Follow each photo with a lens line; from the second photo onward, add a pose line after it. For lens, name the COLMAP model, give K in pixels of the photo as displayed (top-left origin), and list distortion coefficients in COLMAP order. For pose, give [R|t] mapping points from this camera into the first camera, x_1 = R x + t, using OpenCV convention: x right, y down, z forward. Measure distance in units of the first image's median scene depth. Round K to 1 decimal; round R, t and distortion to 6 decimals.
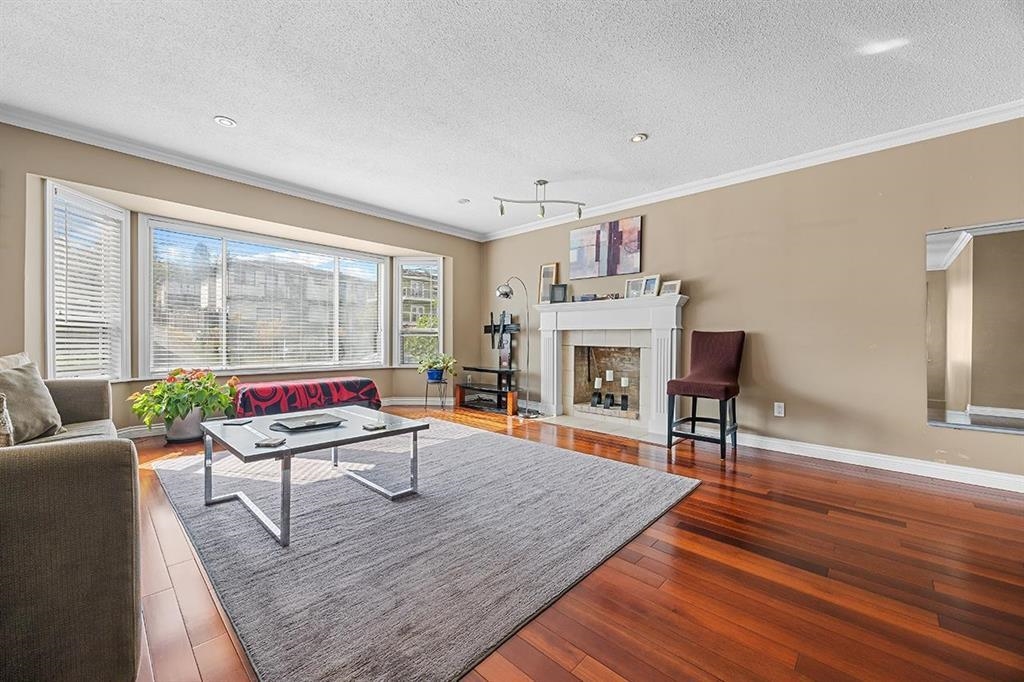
lens RADIAL K [[398.1, 0, 514.5], [0, 398.1, 339.7], [0, 0, 1]] dist [0.000255, -0.000075]
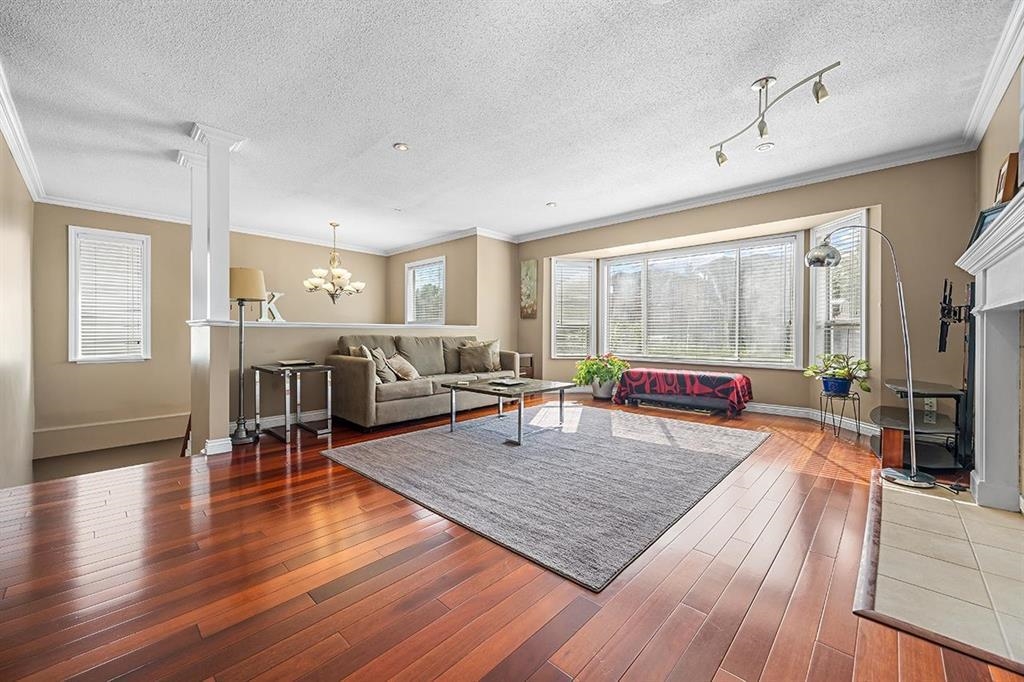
lens RADIAL K [[398.1, 0, 514.5], [0, 398.1, 339.7], [0, 0, 1]] dist [0.000255, -0.000075]
pose [[-0.002274, 0.009697, -0.999950, 0.620569], [-0.003817, 0.999946, 0.009706, 0.005179], [0.999990, 0.003839, -0.002237, 0.545823]]
